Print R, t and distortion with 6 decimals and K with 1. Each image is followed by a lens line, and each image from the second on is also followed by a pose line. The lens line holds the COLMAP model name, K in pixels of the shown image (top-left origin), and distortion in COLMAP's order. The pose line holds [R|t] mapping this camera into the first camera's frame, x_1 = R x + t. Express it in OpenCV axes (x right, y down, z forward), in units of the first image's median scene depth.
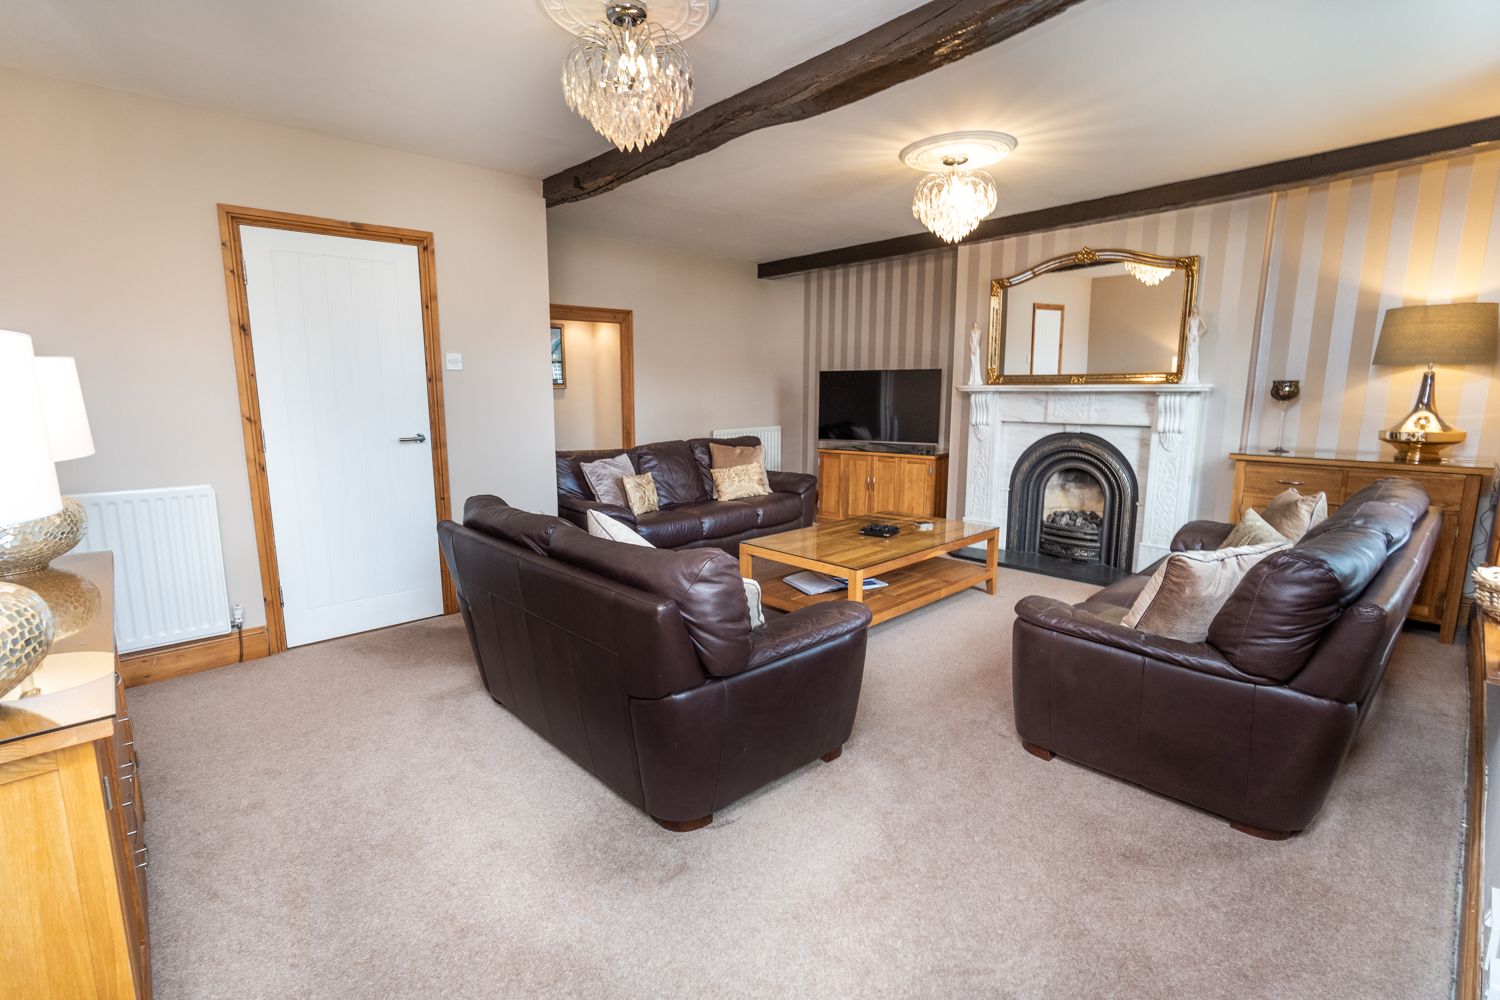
lens RADIAL K [[667.8, 0, 753.6], [0, 667.8, 496.2], [0, 0, 1]] dist [0.009247, 0.000225]
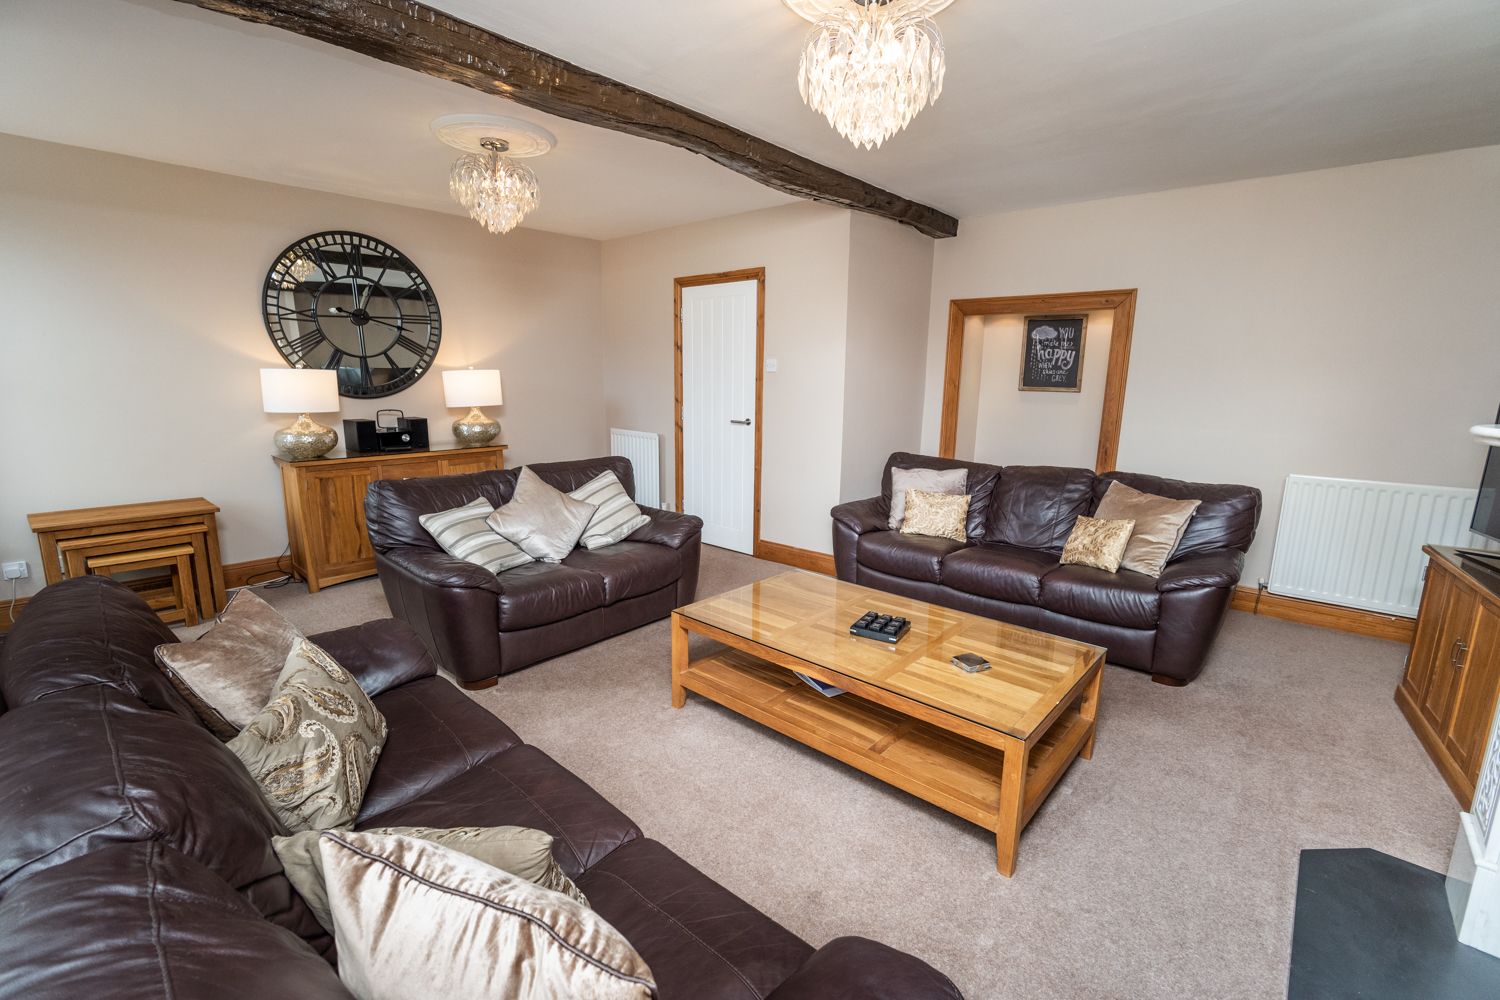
lens RADIAL K [[667.8, 0, 753.6], [0, 667.8, 496.2], [0, 0, 1]] dist [0.009247, 0.000225]
pose [[0.100724, 0.202632, -0.974061, 0.862138], [-0.180332, 0.966542, 0.182420, -0.191771], [0.978435, 0.157281, 0.133895, 0.860063]]
